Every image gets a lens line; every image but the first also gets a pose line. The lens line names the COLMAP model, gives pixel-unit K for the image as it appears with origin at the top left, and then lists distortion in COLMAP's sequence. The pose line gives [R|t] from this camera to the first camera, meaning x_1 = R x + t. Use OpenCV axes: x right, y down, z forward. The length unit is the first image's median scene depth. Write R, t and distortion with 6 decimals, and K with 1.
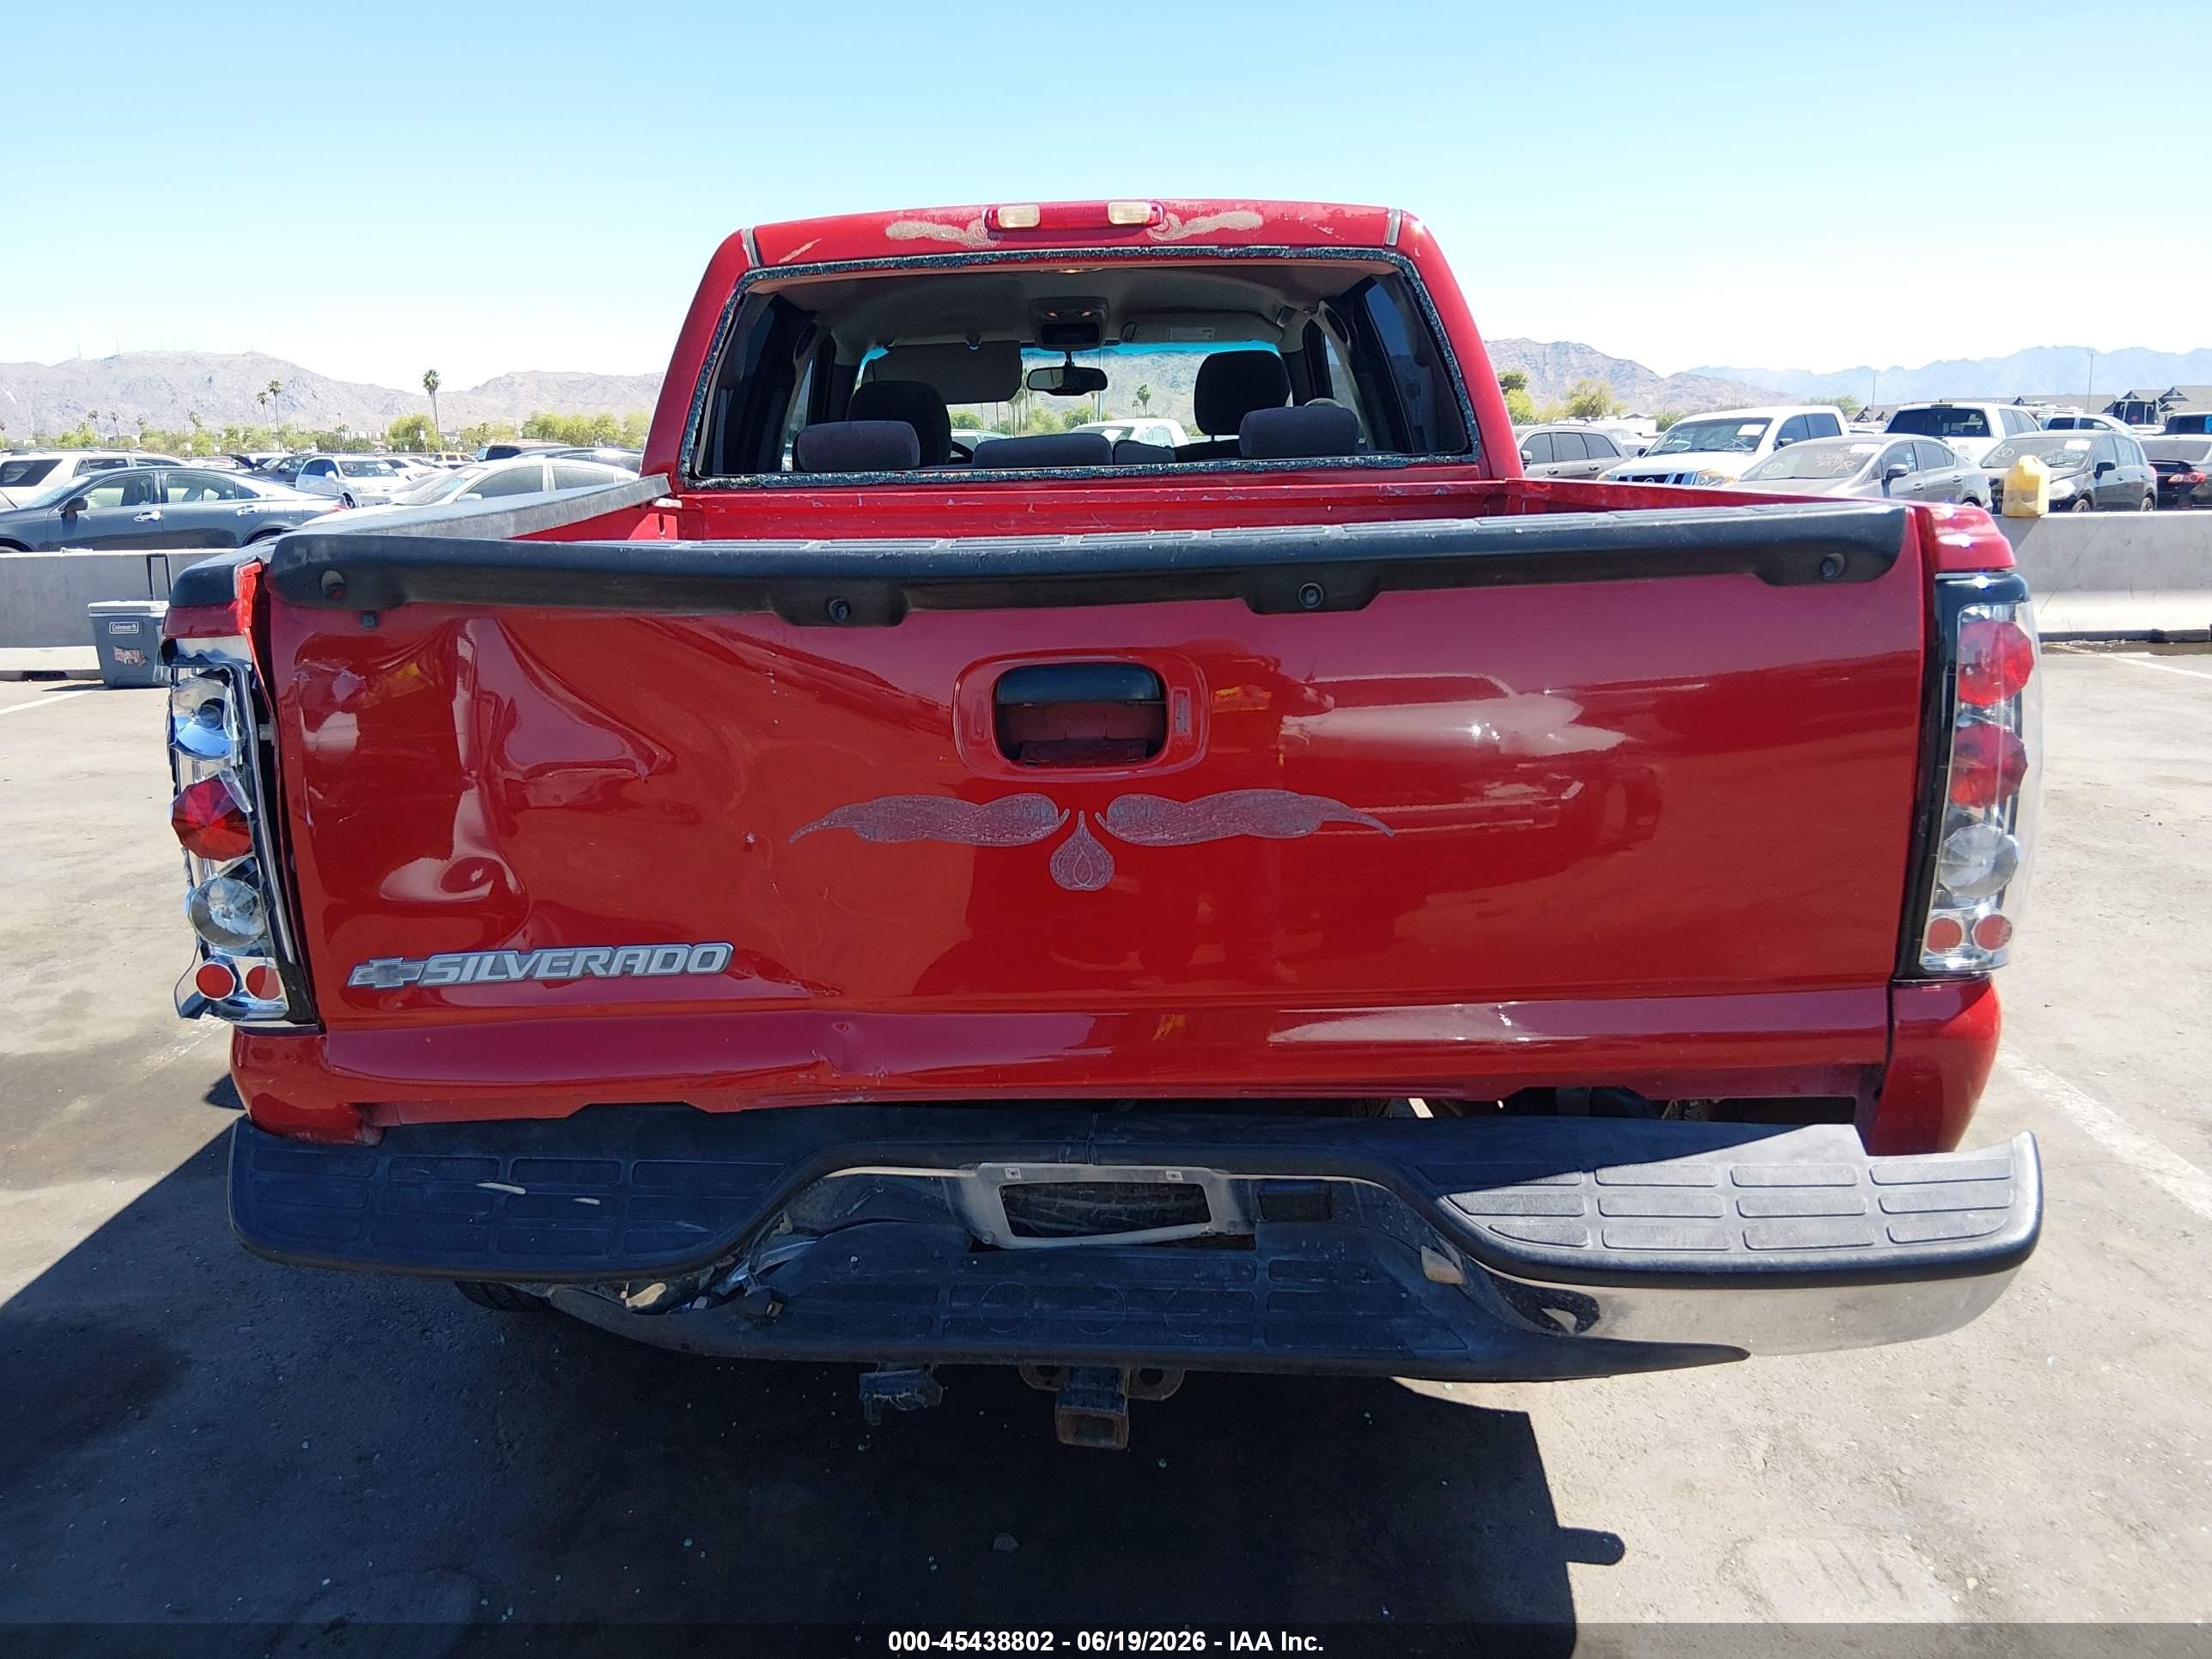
lens RADIAL K [[1714.6, 0, 1106.4], [0, 1714.6, 843.2], [0, 0, 1]] dist [0.030580, -0.049751]
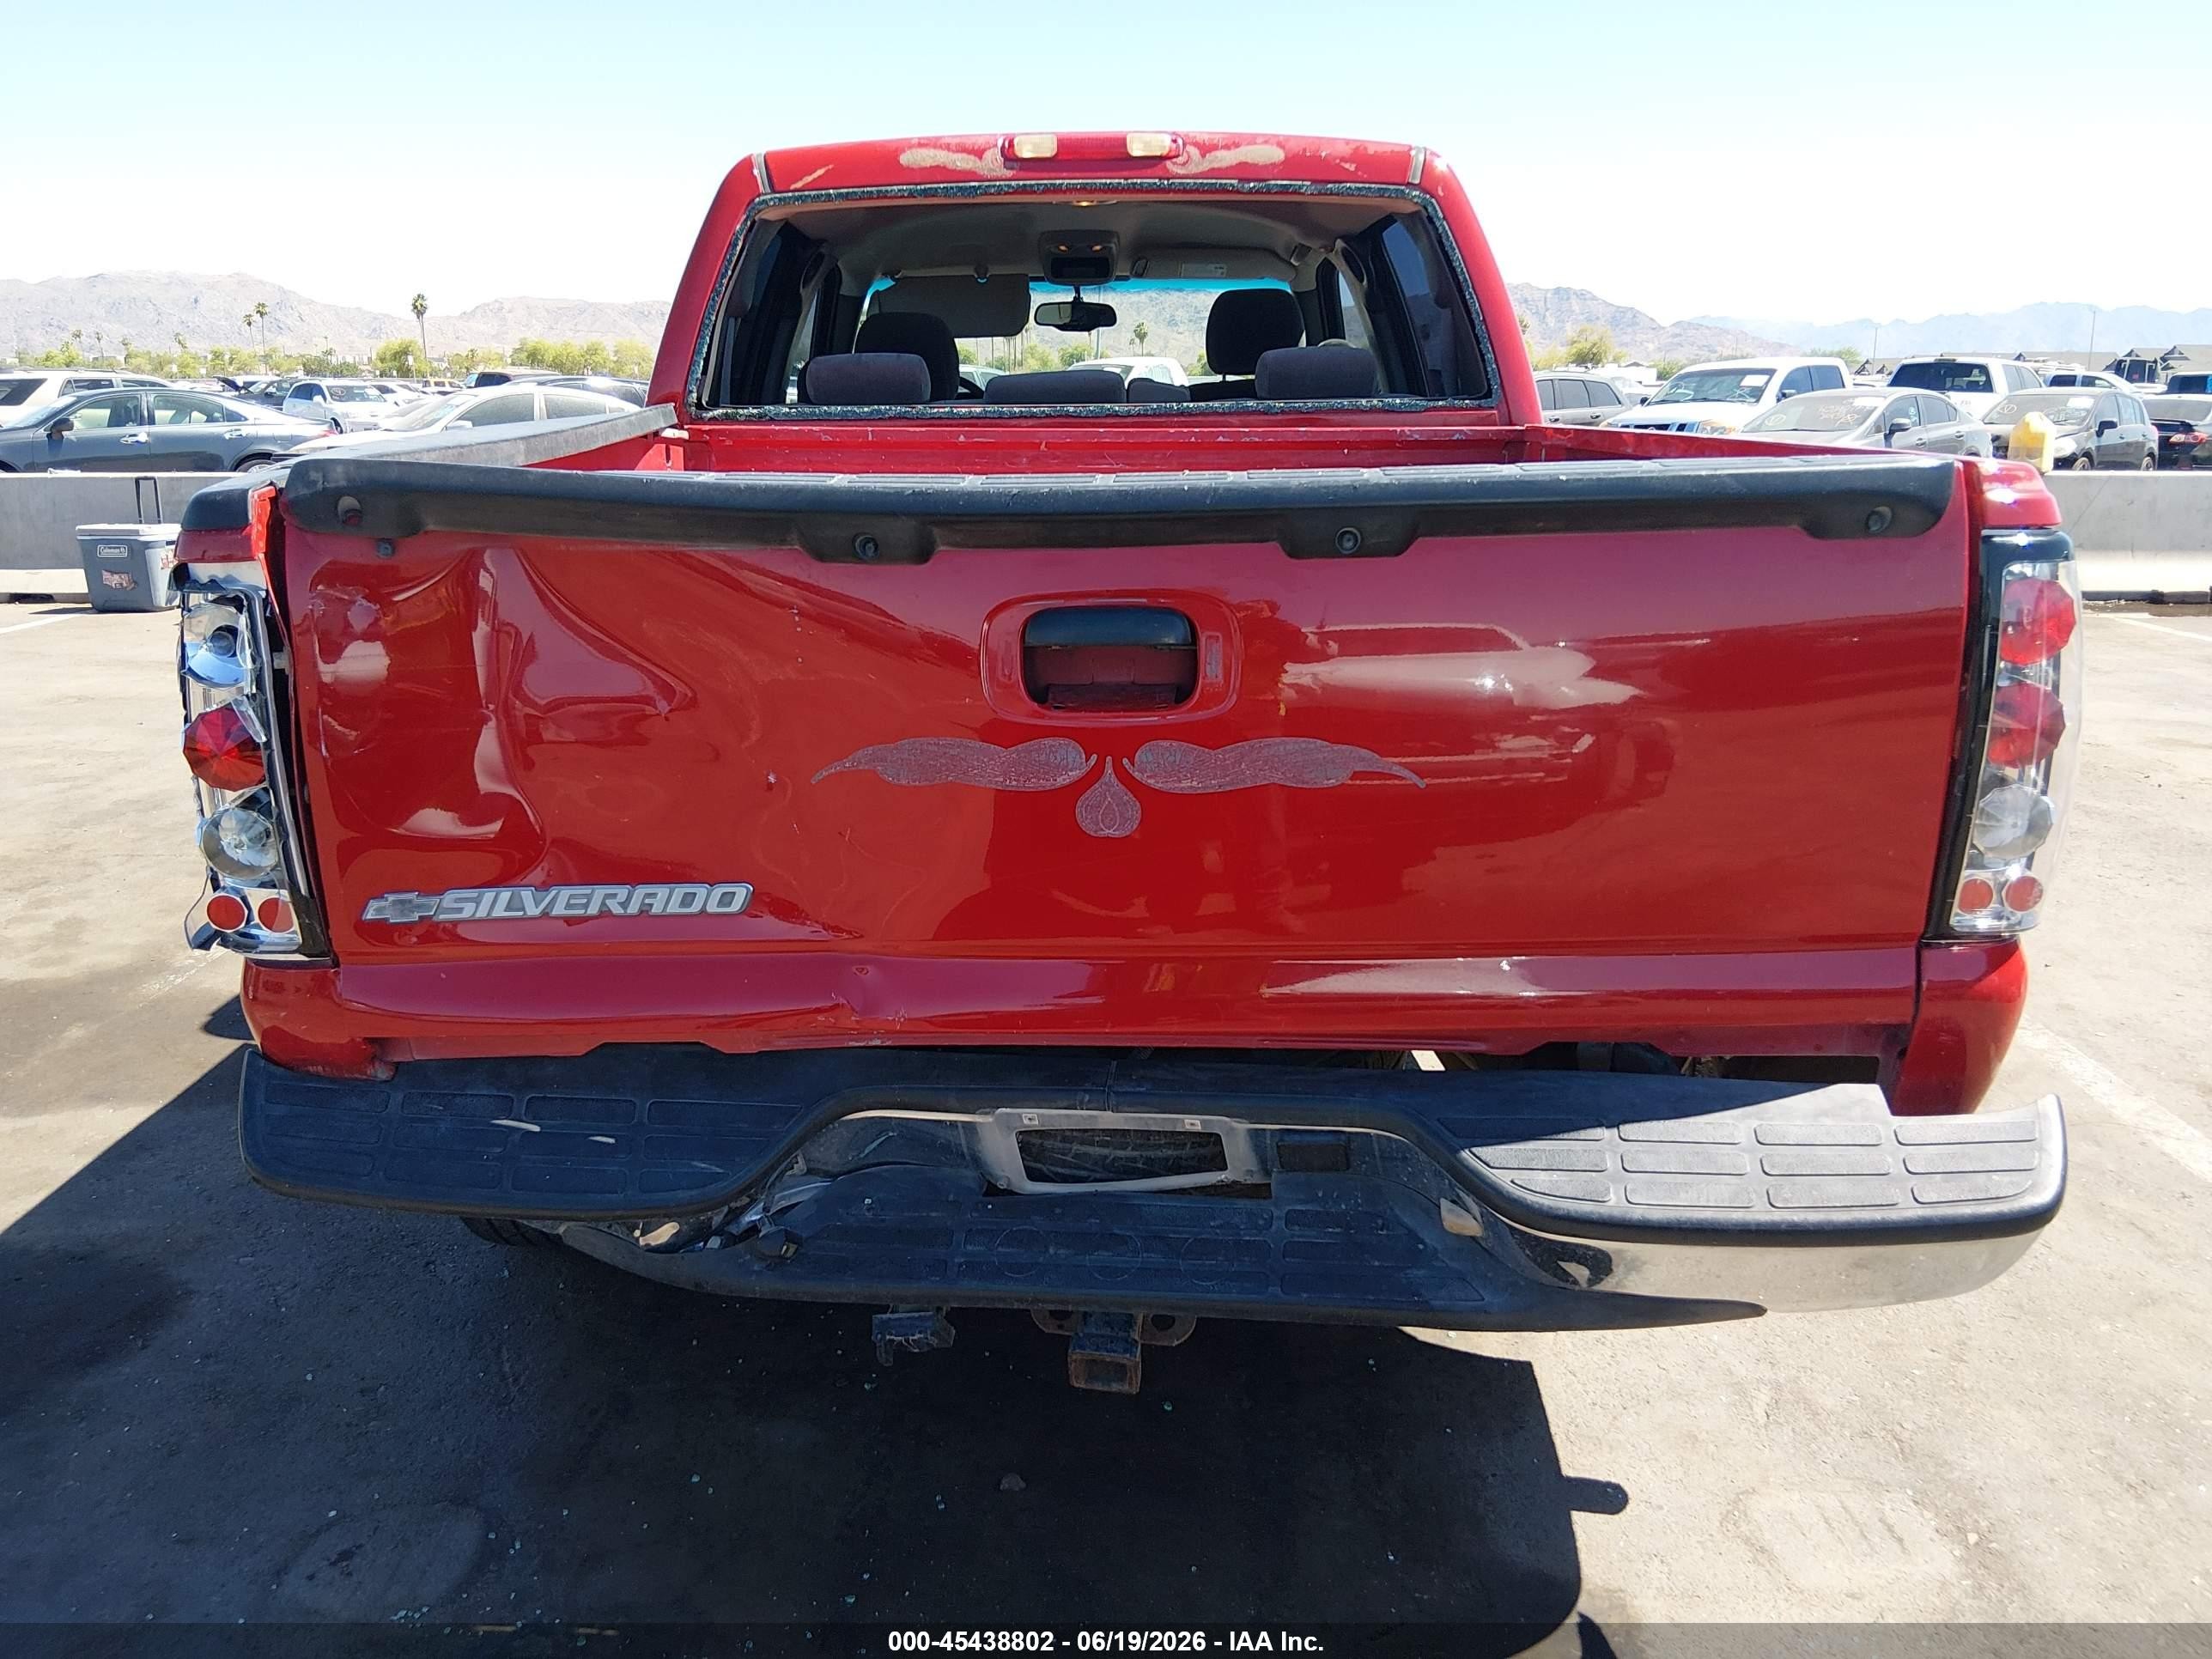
lens RADIAL K [[1714.6, 0, 1103.5], [0, 1714.6, 847.3], [0, 0, 1]] dist [0.030580, -0.049751]
pose [[0.999830, 0.017276, 0.006466, -0.018360], [-0.017495, 0.999217, 0.035500, -0.001022], [-0.005847, -0.035607, 0.999349, 0.009386]]
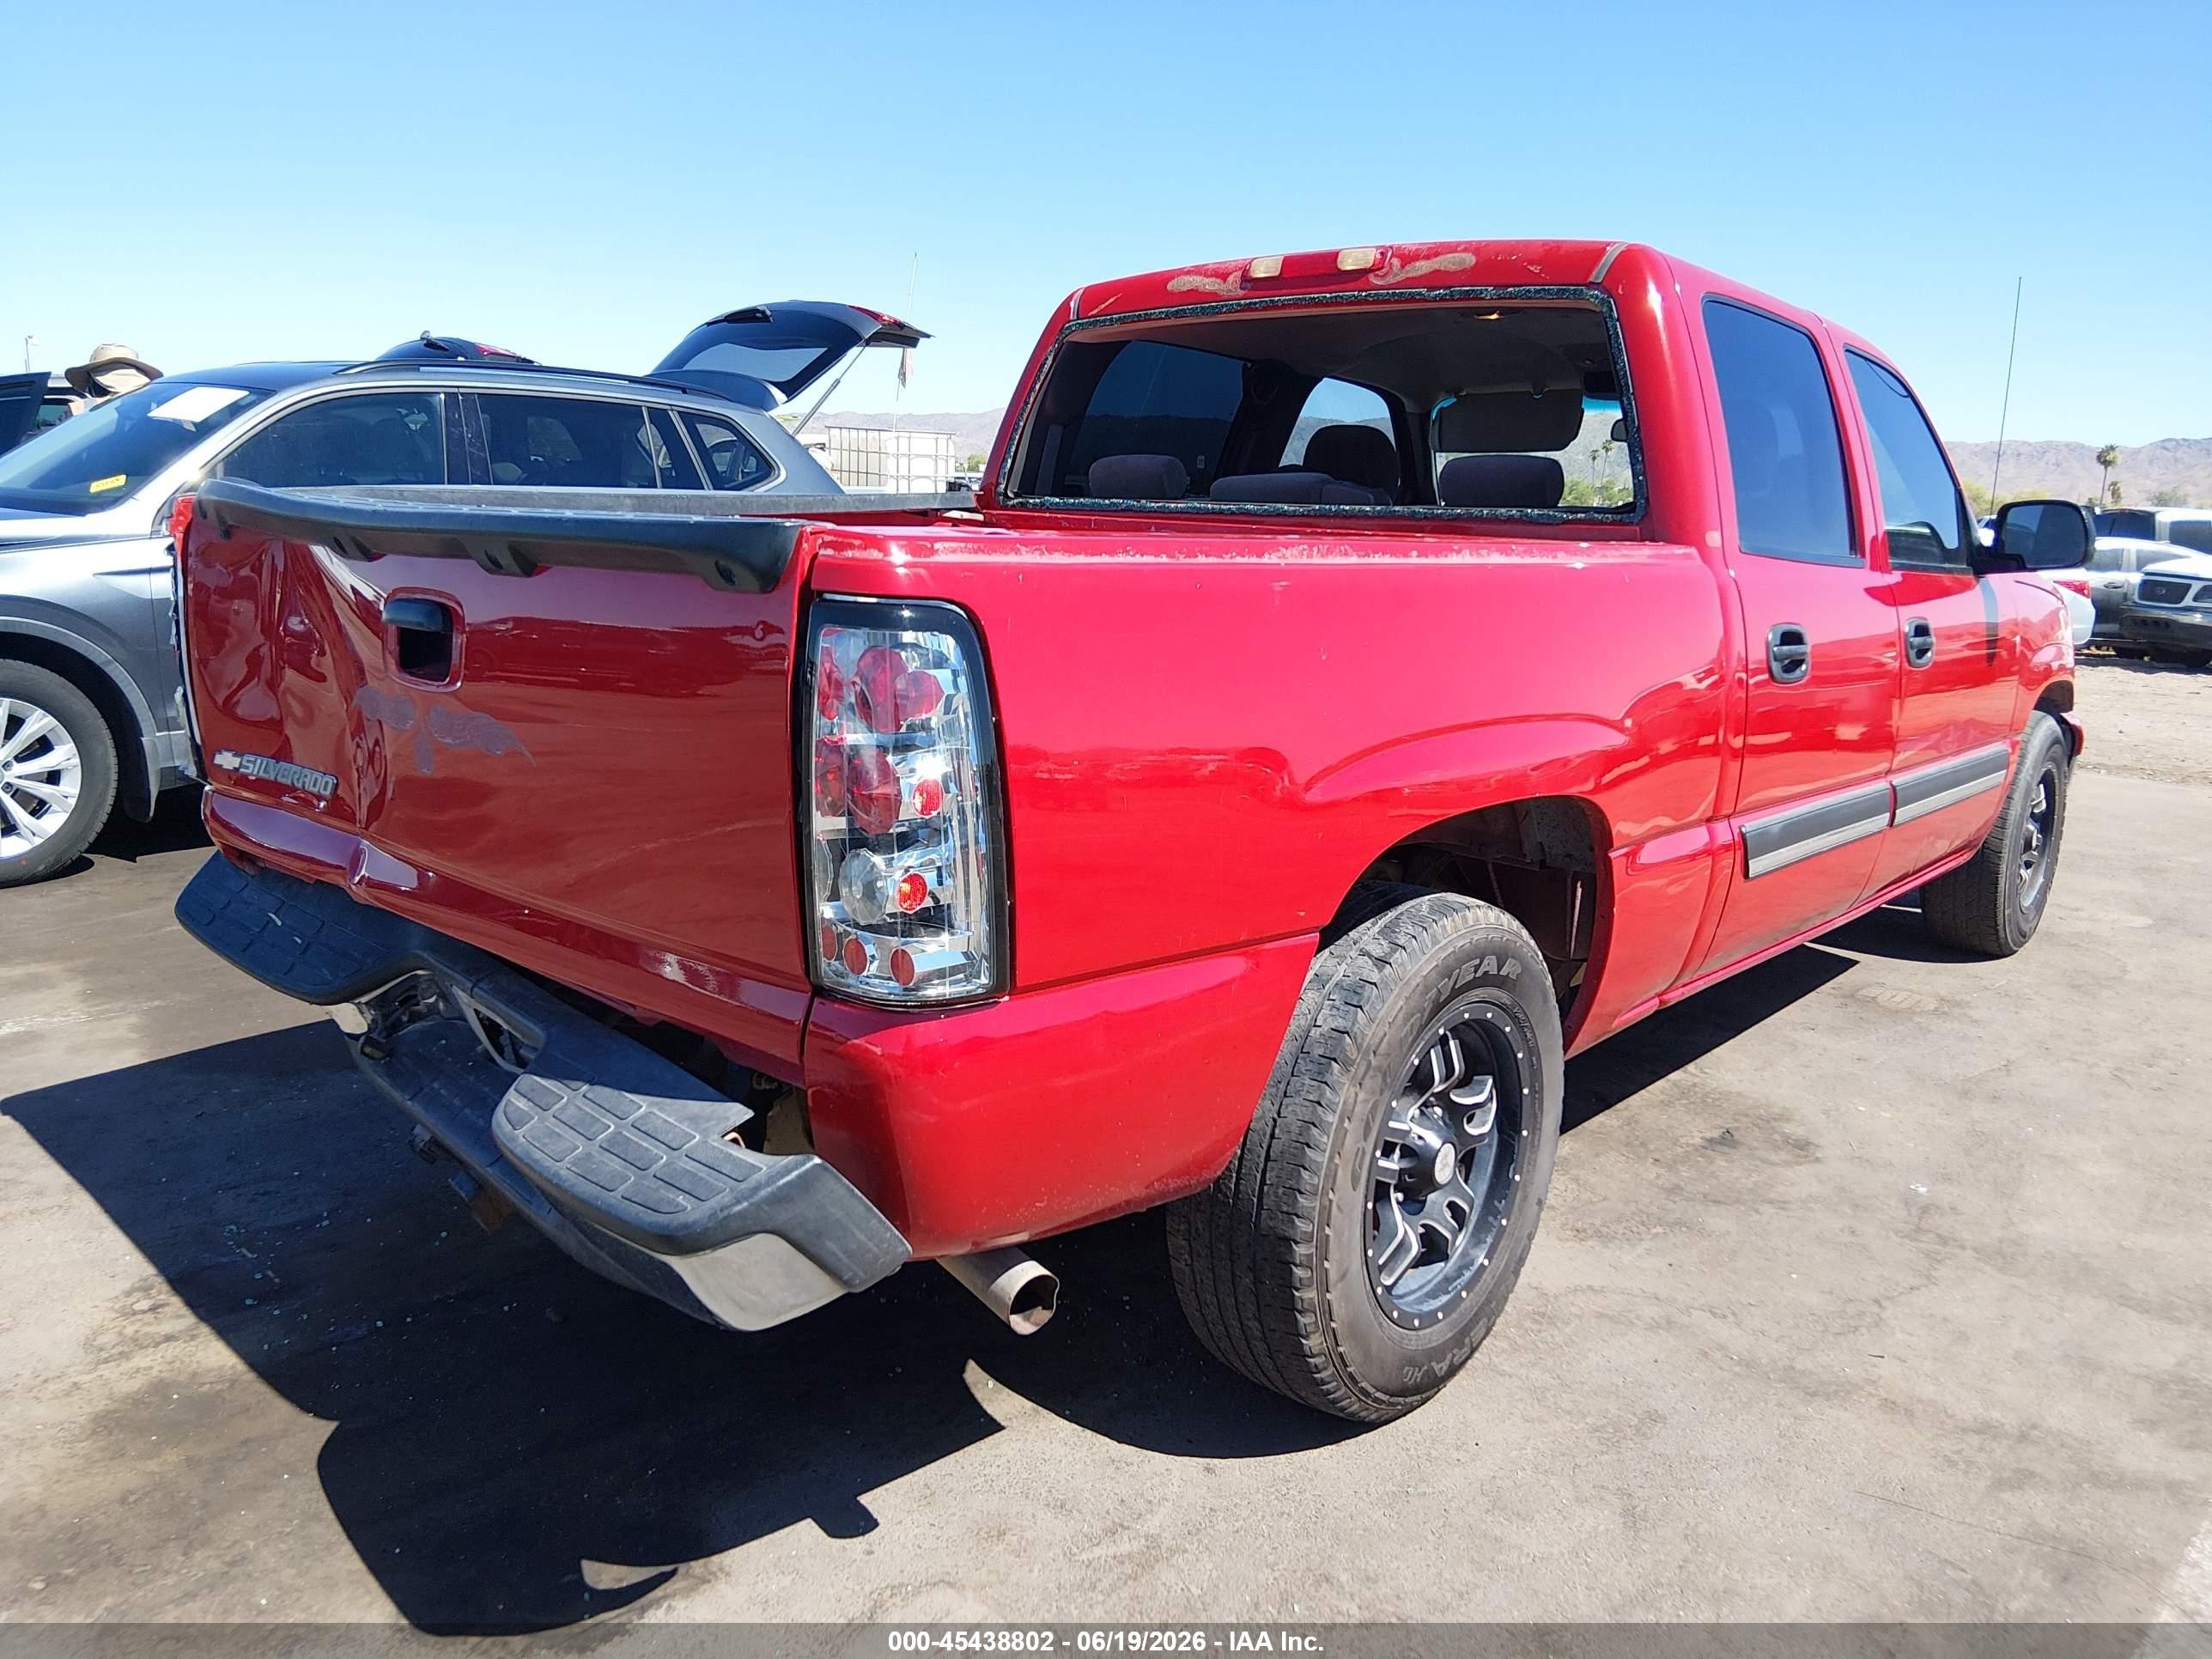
lens RADIAL K [[1714.6, 0, 1104.4], [0, 1714.6, 842.5], [0, 0, 1]] dist [0.030580, -0.049751]
pose [[0.746083, 0.175985, -0.642176, 0.967698], [-0.198949, 0.979302, 0.037233, -0.059277], [0.635437, 0.099981, 0.765653, 0.256697]]
